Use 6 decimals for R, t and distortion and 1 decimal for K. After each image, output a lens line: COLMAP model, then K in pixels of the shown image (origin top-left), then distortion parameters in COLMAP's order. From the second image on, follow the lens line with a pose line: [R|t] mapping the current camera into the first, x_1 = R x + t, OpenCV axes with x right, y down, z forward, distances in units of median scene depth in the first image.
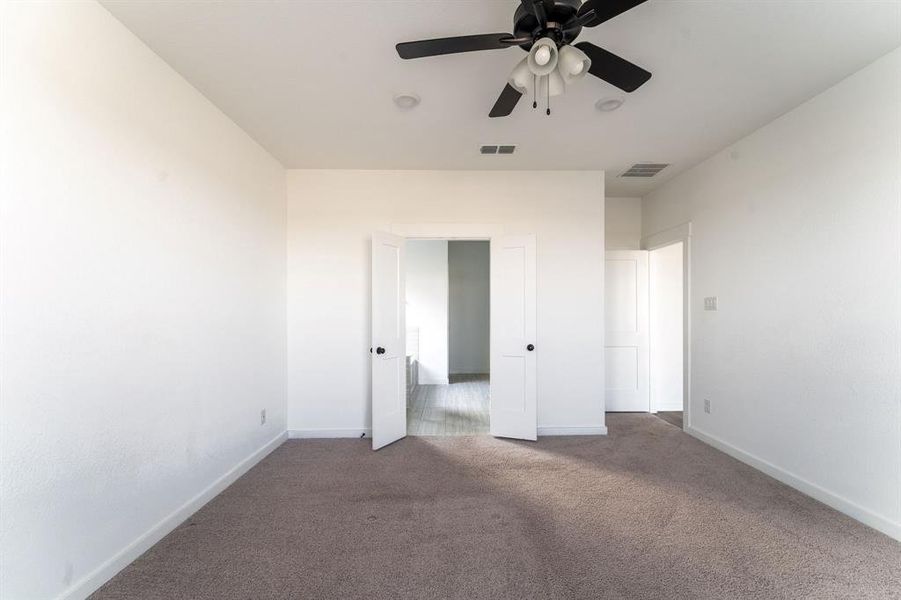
lens RADIAL K [[380.3, 0, 450.5], [0, 380.3, 307.8], [0, 0, 1]] dist [0.012643, 0.000250]
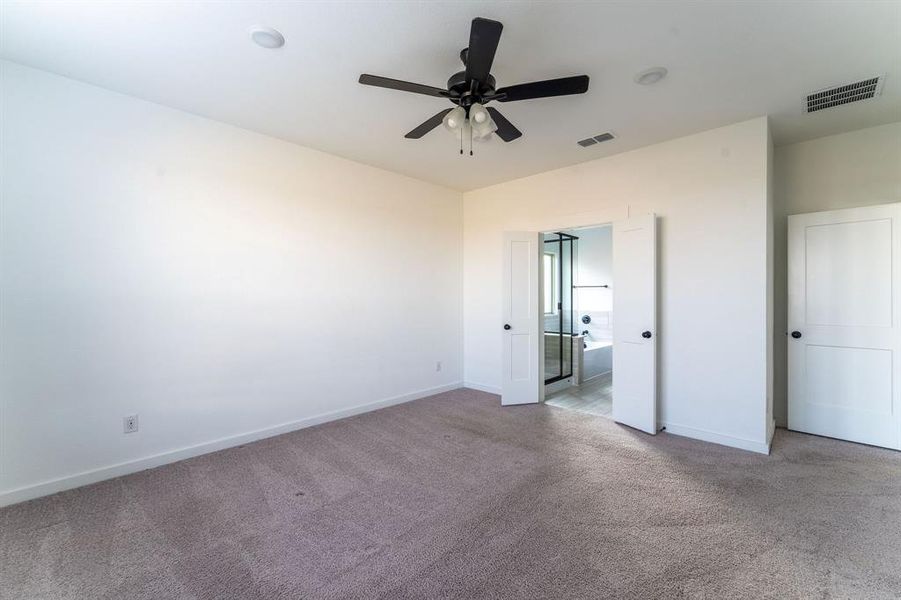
lens RADIAL K [[380.3, 0, 451.0], [0, 380.3, 295.3], [0, 0, 1]] dist [0.012643, 0.000250]
pose [[0.705904, 0.002128, -0.708305, 0.581981], [0.004560, 0.999961, 0.007548, -0.002841], [0.708293, -0.008558, 0.705866, -0.012868]]
